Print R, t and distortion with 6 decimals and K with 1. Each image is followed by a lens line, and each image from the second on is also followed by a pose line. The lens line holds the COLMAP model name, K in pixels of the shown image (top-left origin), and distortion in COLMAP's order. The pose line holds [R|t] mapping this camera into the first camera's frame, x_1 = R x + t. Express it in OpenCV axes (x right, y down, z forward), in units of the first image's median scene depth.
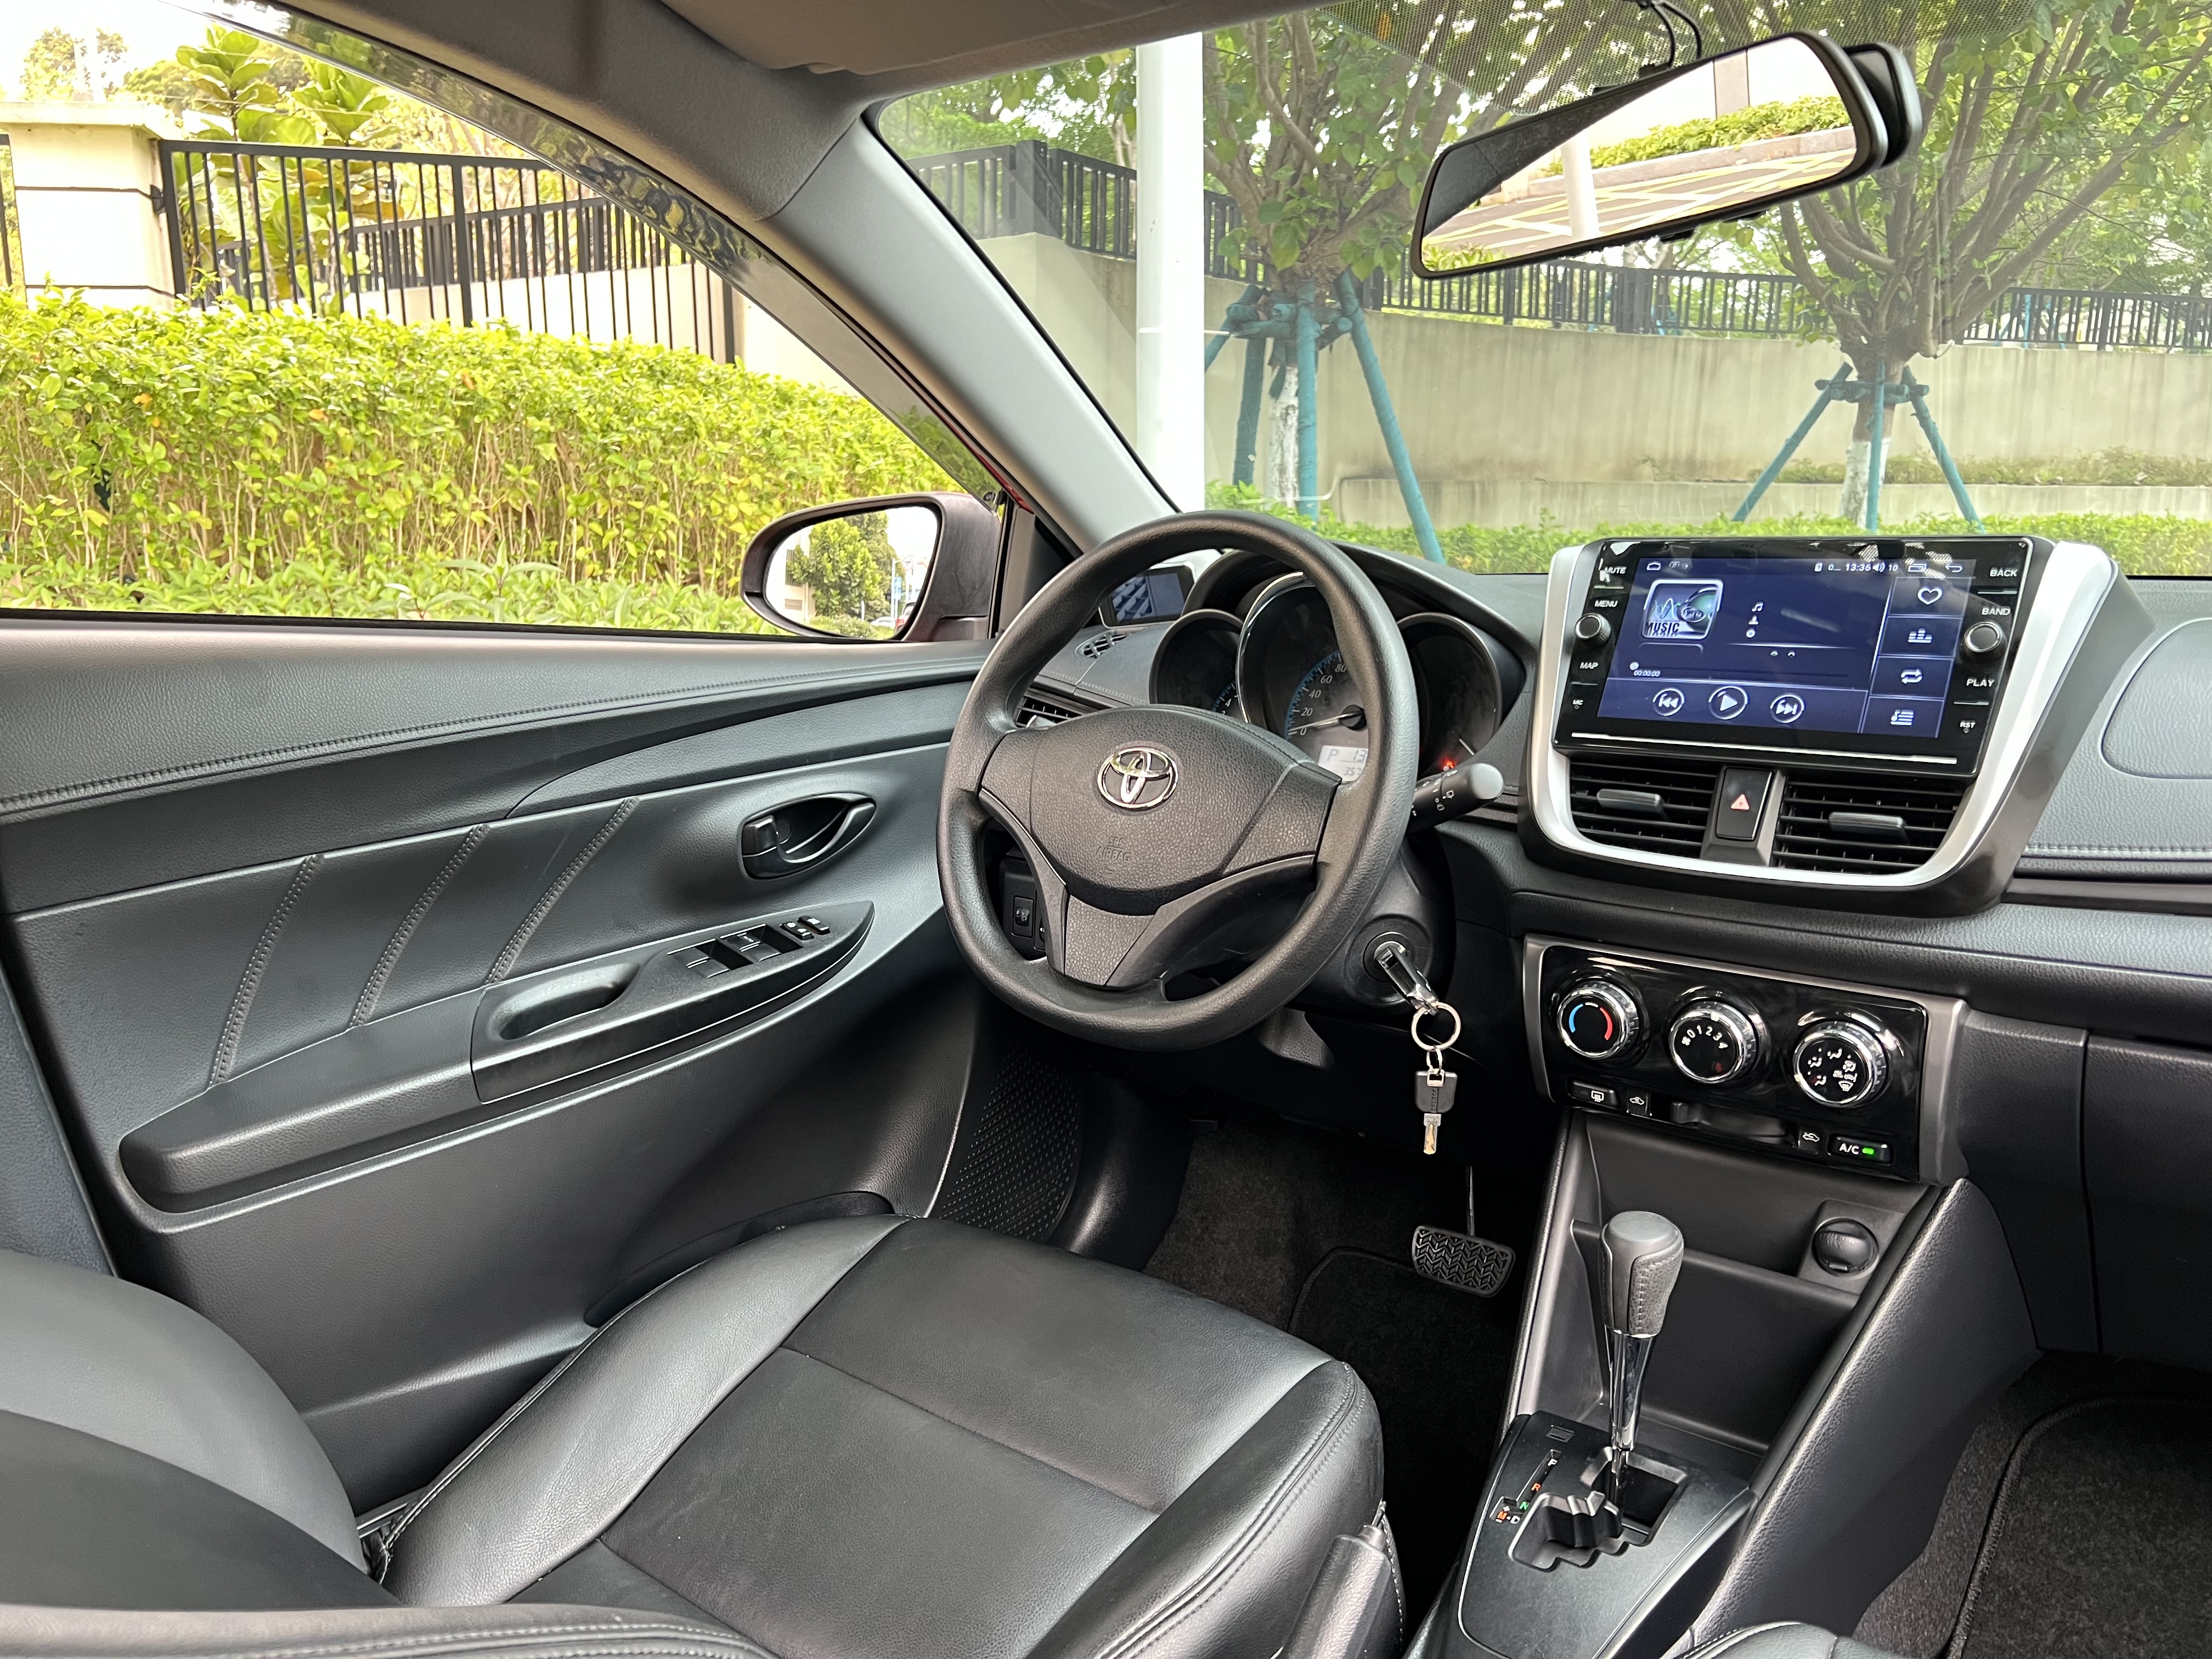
lens RADIAL K [[1653.4, 0, 1096.8], [0, 1653.4, 824.3], [0, 0, 1]] dist [0.044310, -0.048548]
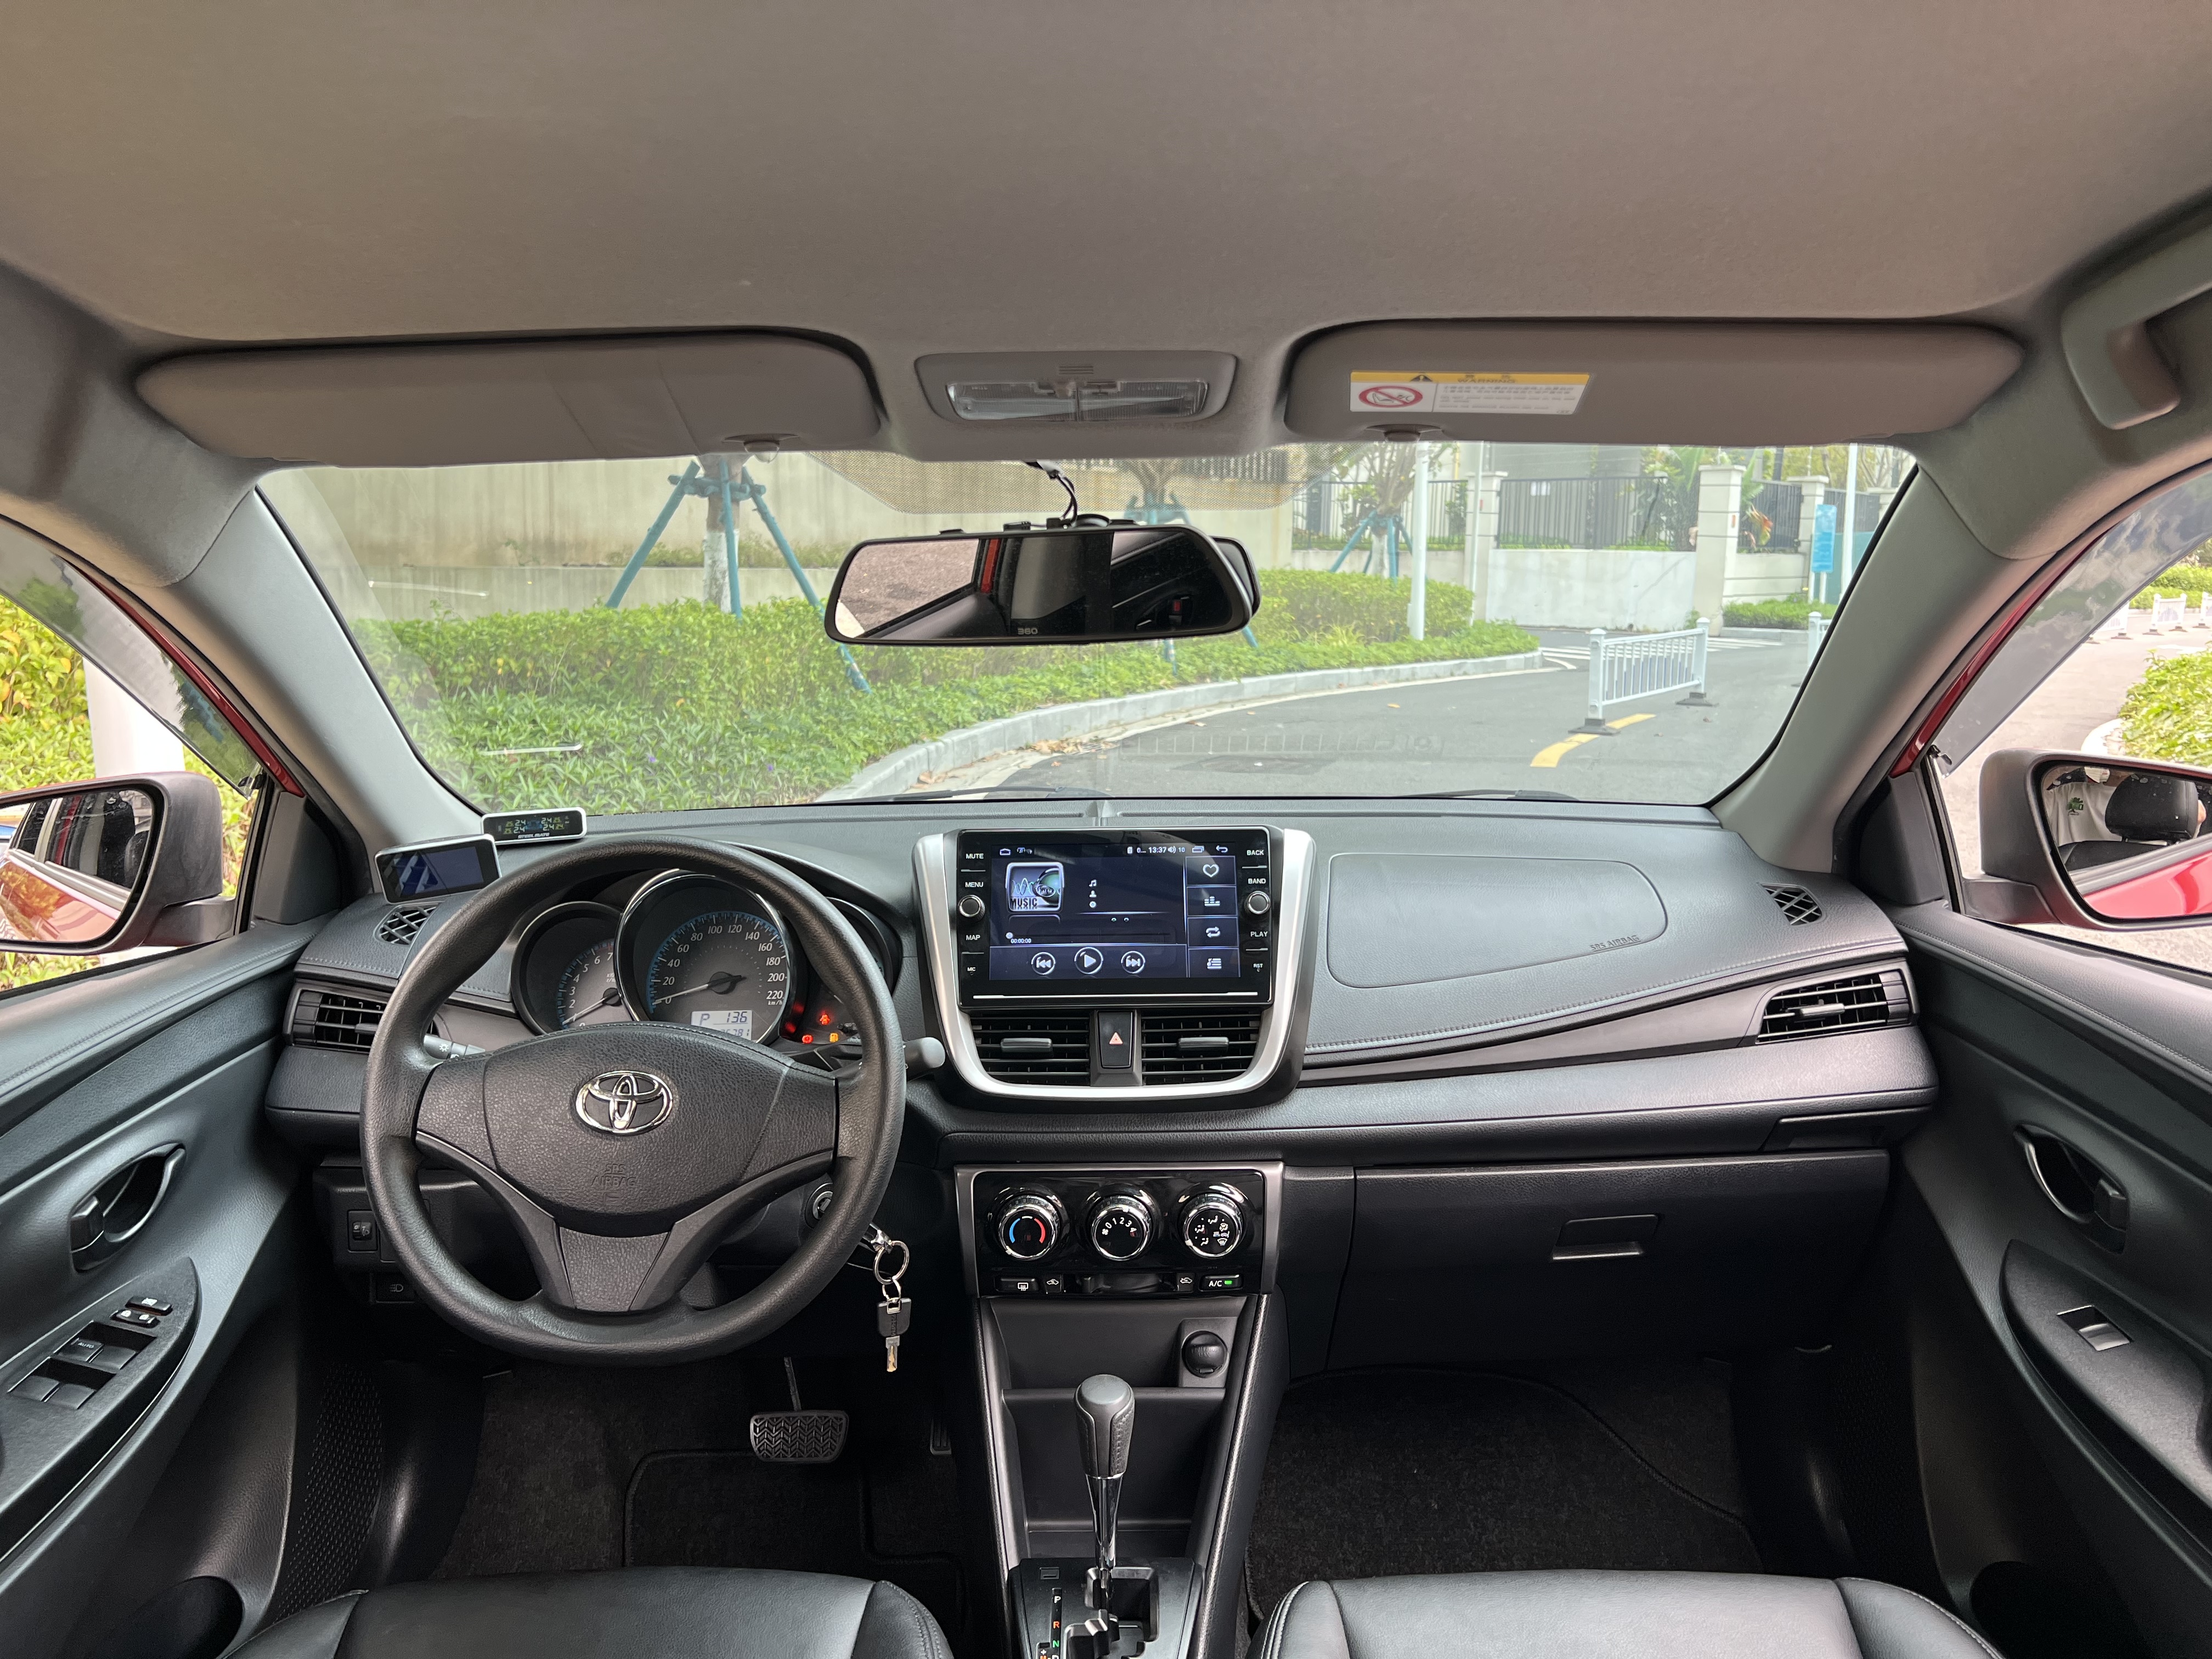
lens RADIAL K [[1636.3, 0, 1106.0], [0, 1636.3, 829.5], [0, 0, 1]] dist [0.040486, -0.060563]
pose [[0.780798, -0.096629, 0.617266, -0.366811], [0.116600, 0.993147, 0.007981, -0.174306], [-0.613807, 0.065742, 0.786714, -0.015099]]
